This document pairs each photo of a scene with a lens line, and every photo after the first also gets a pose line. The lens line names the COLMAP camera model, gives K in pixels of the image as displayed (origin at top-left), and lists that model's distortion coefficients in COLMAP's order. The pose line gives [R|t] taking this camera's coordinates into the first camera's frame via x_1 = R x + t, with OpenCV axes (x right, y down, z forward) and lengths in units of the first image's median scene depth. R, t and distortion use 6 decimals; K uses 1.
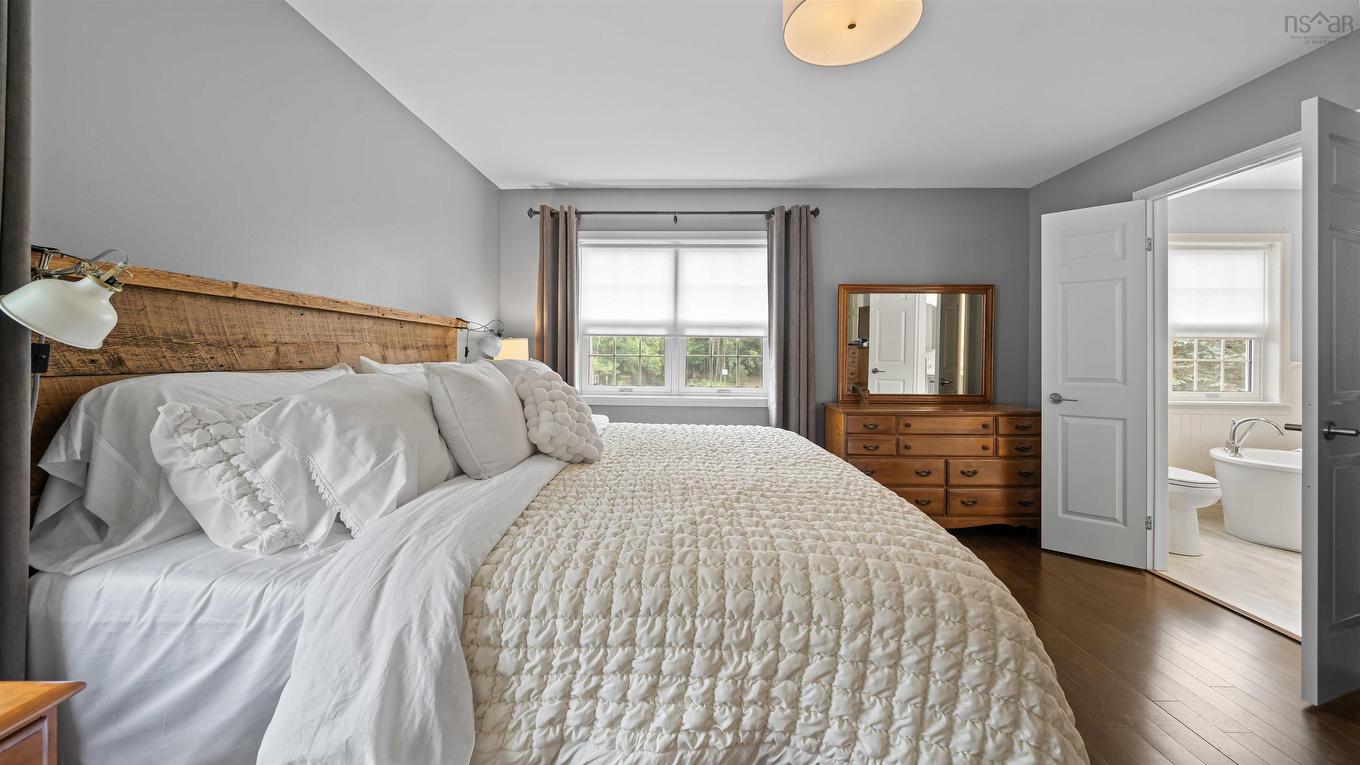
lens RADIAL K [[474.9, 0, 672.8], [0, 474.9, 356.0], [0, 0, 1]] dist [-0.003250, -0.000384]
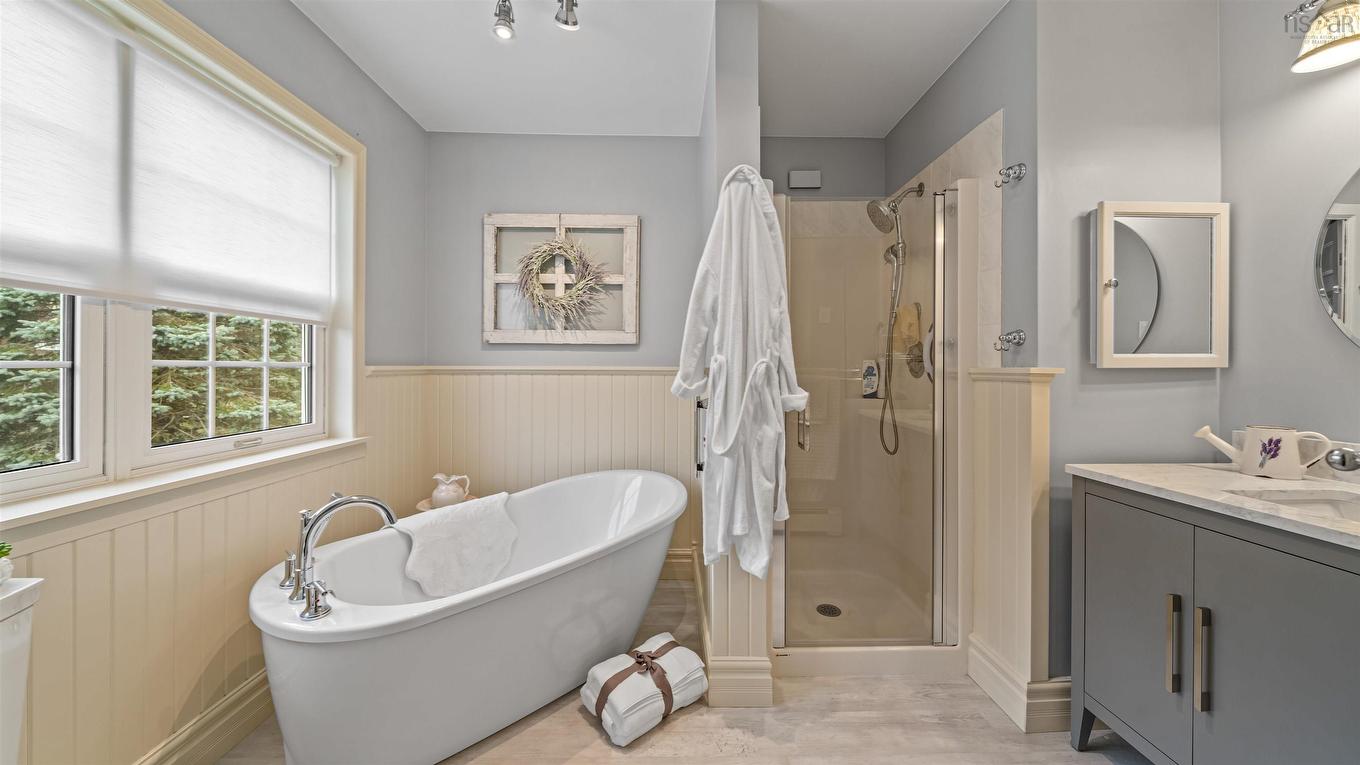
lens RADIAL K [[474.9, 0, 677.7], [0, 474.9, 370.5], [0, 0, 1]] dist [-0.003250, -0.000384]
pose [[-0.043947, -0.008947, 0.998994, 1.639444], [-0.007318, 0.999936, 0.008634, 0.022872], [-0.999007, -0.006931, -0.044010, 1.488690]]
